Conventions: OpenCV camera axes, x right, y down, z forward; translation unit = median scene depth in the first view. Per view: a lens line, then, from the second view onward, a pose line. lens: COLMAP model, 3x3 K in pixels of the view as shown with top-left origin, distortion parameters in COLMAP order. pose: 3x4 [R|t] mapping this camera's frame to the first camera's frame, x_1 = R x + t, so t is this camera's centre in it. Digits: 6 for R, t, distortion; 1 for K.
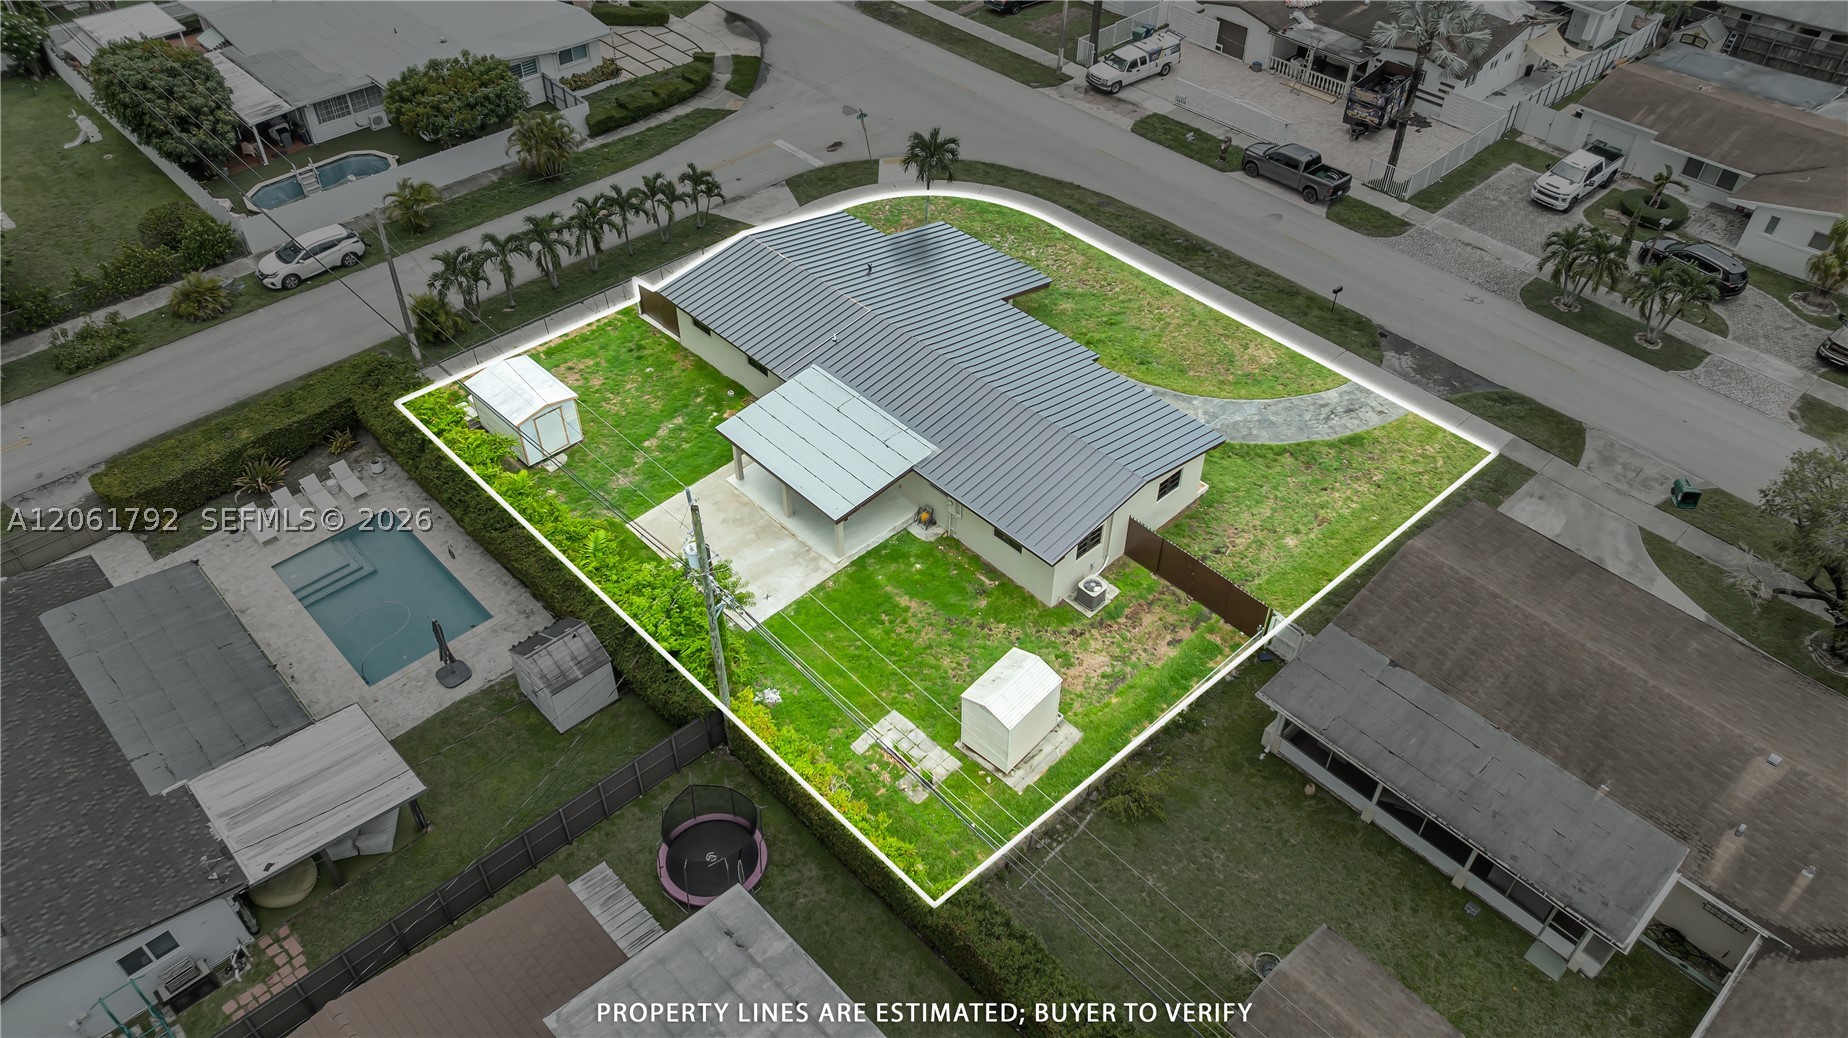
lens RADIAL K [[1319.0, 0, 961.6], [0, 1319.0, 519.7], [0, 0, 1]] dist [-0.026703, 0.000587]
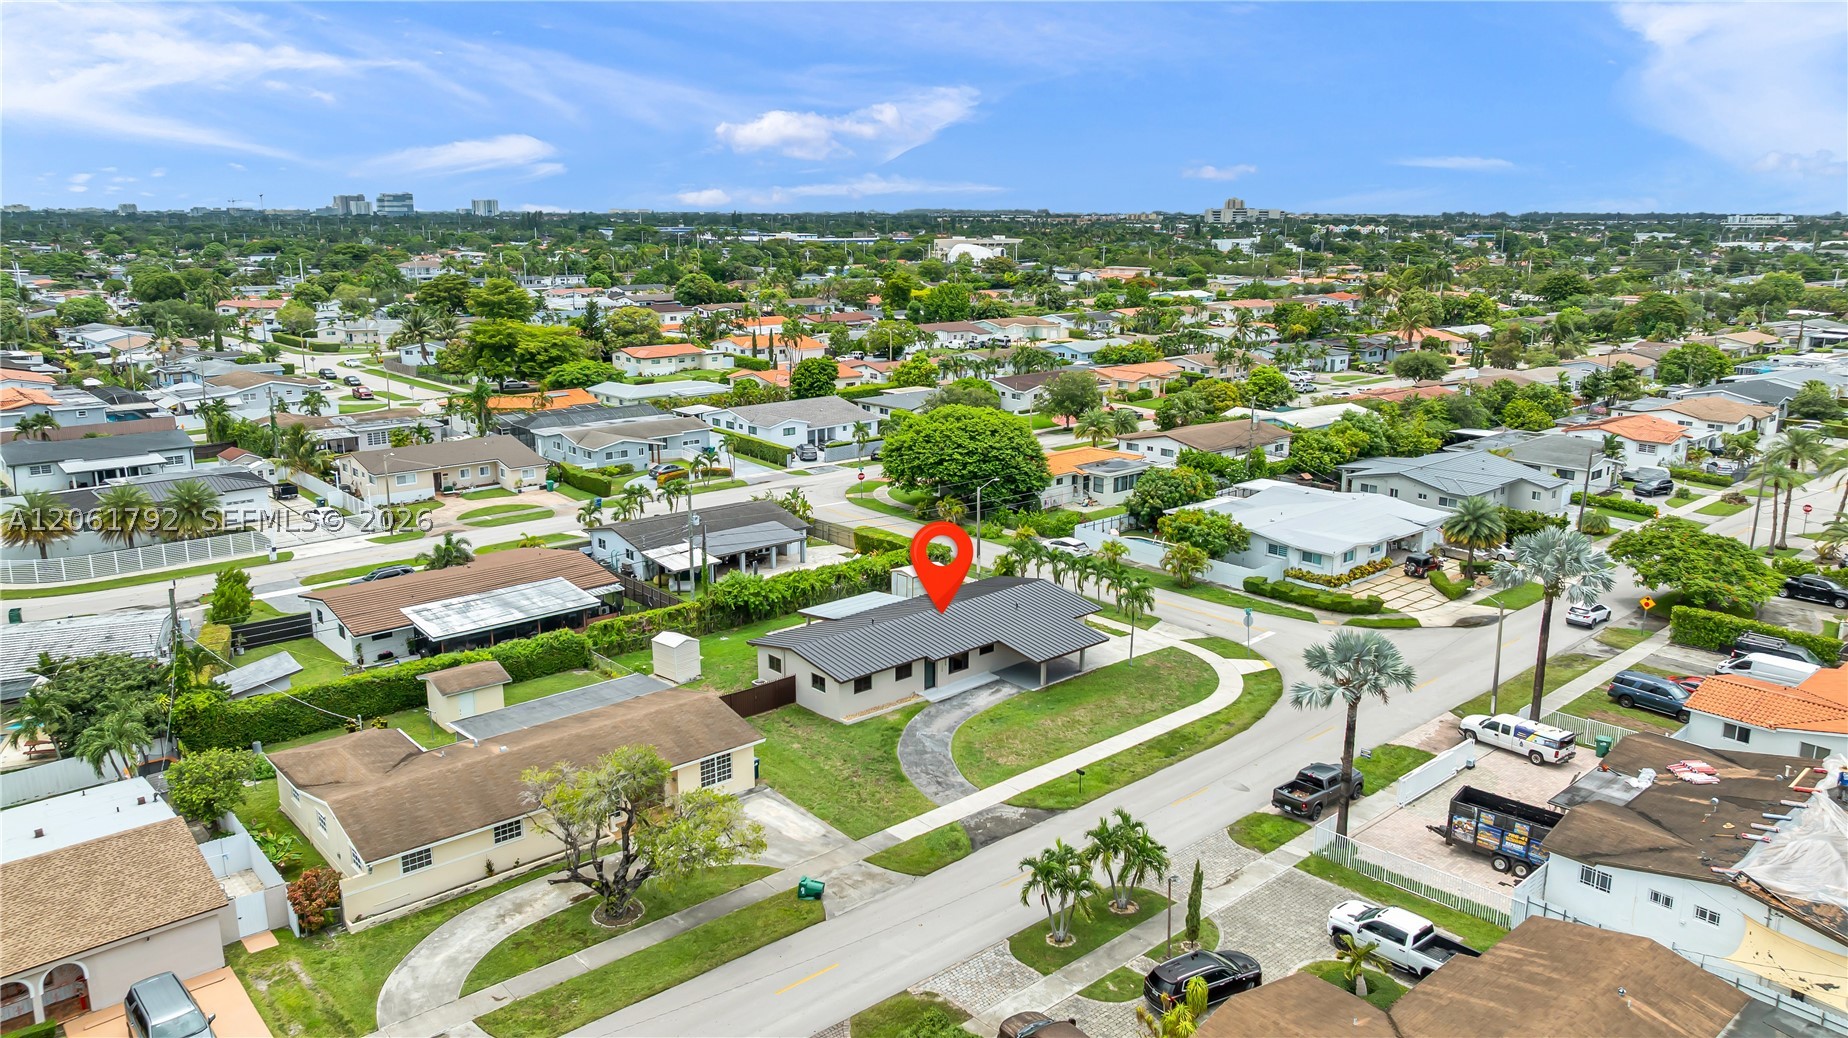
lens RADIAL K [[1306.2, 0, 924.1], [0, 1306.2, 505.2], [0, 0, 1]] dist [-0.022065, 0.007463]
pose [[-0.048713, 0.203498, -0.977863, 1.257300], [-0.675804, 0.714184, 0.182290, -0.422144], [0.735470, 0.669723, 0.102735, 0.579103]]
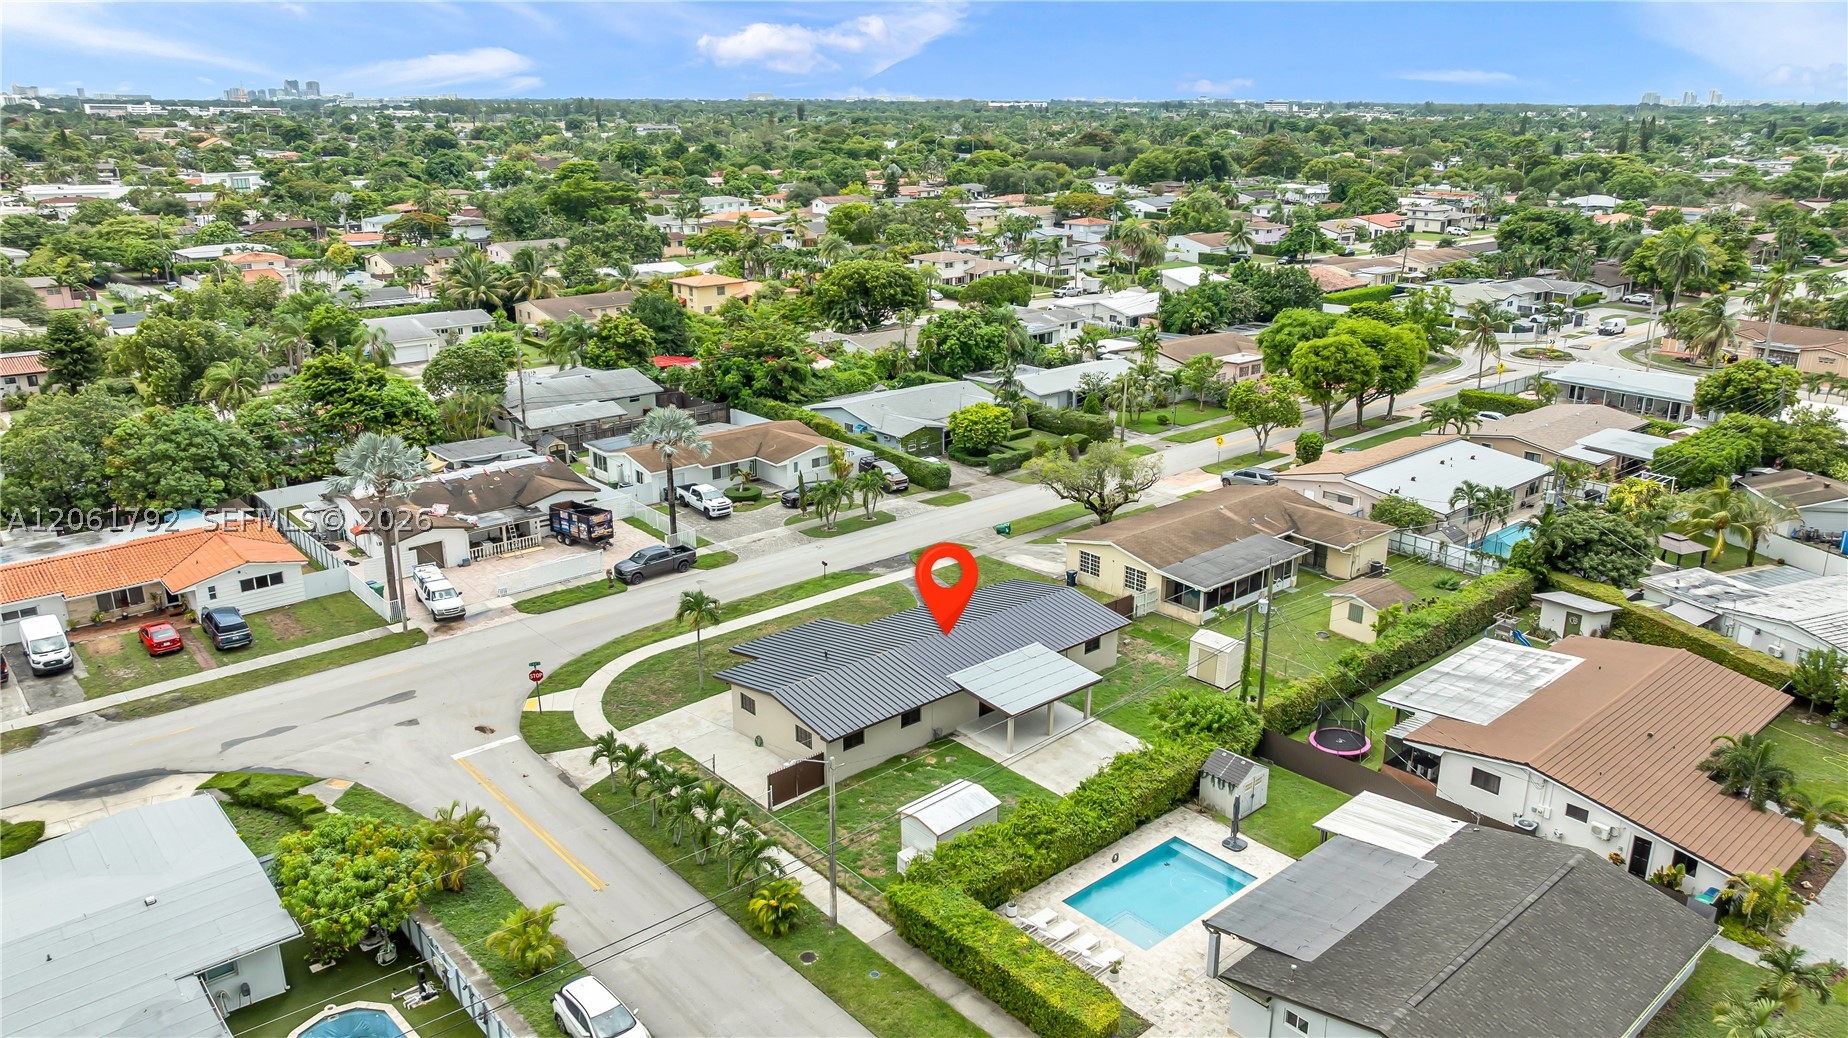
lens RADIAL K [[1268.9, 0, 932.1], [0, 1268.9, 517.9], [0, 0, 1]] dist [-0.003789, 0.002113]
pose [[0.049493, -0.328184, 0.943316, -1.027046], [0.670503, 0.710926, 0.212155, -0.413481], [-0.740254, 0.621996, 0.255234, 0.450959]]
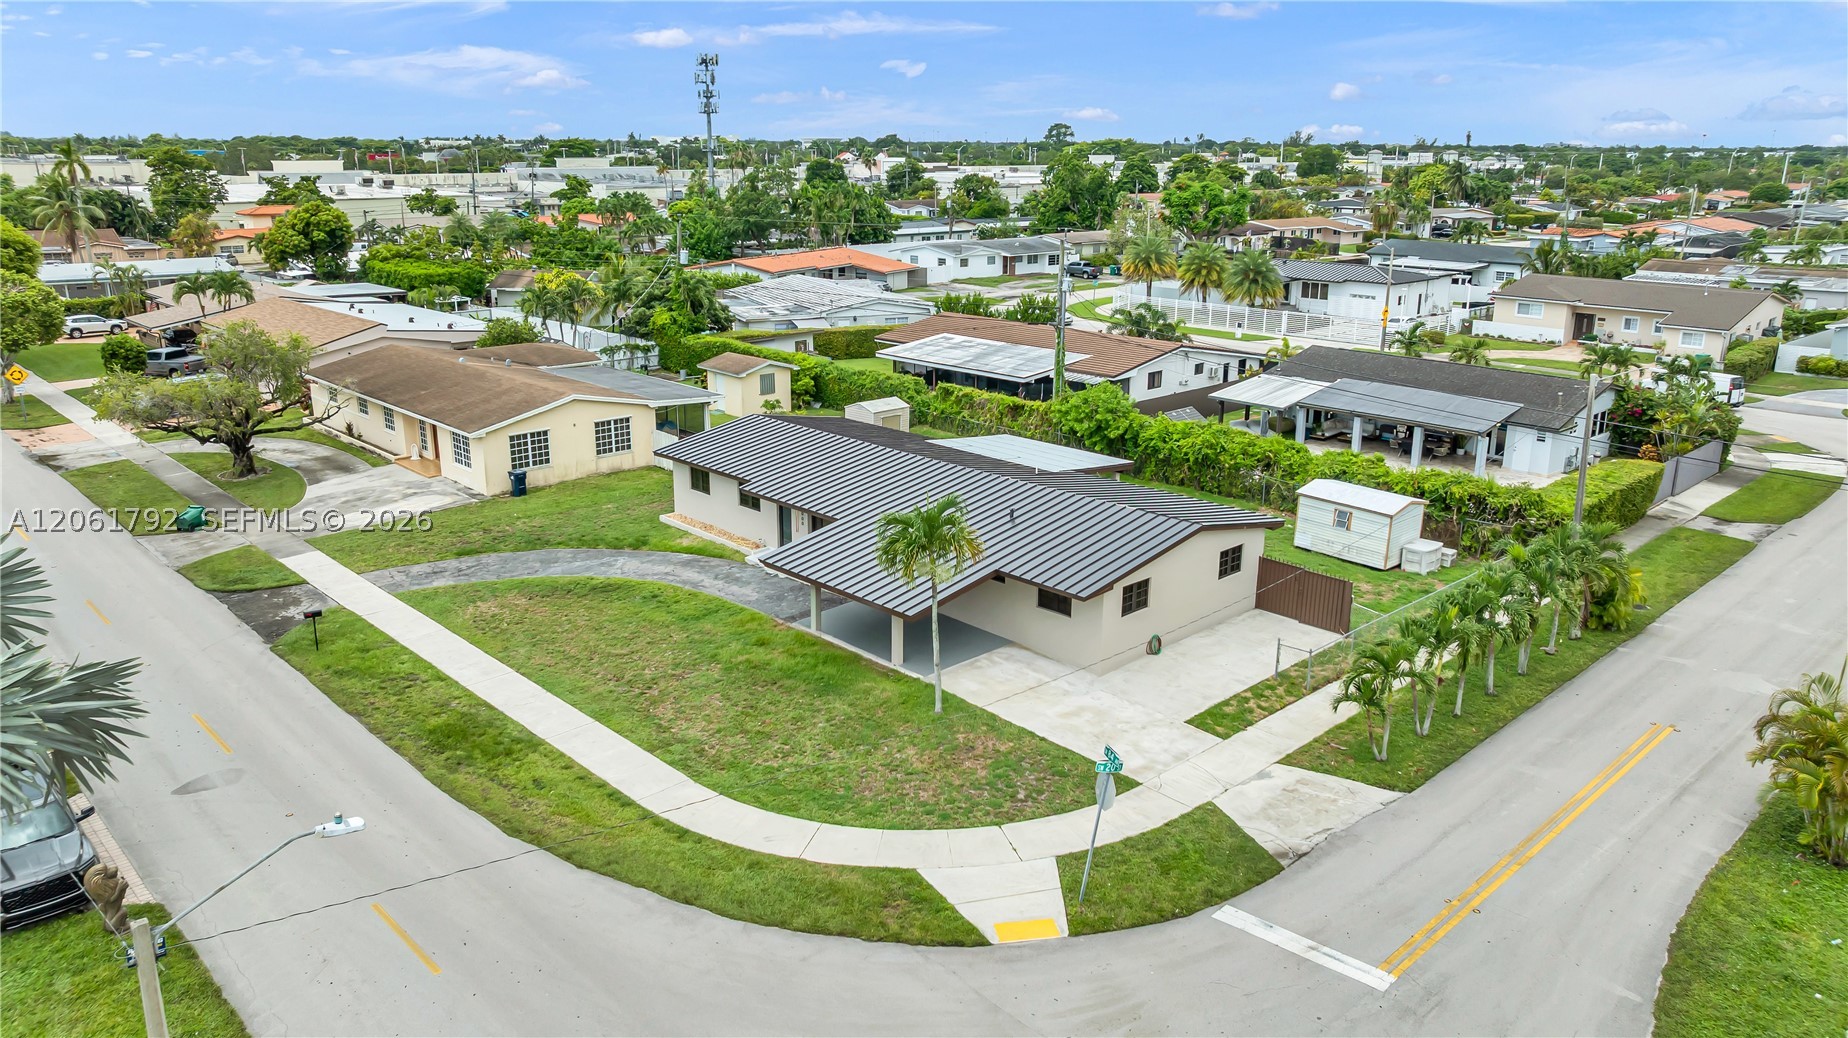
lens RADIAL K [[1296.1, 0, 924.0], [0, 1296.1, 519.0], [0, 0, 1]] dist [-0.021103, -0.003688]
pose [[-0.999529, -0.027858, 0.012859, -0.026548], [-0.003536, 0.520899, 0.853611, -0.697921], [-0.030479, 0.853164, -0.520752, 1.191271]]
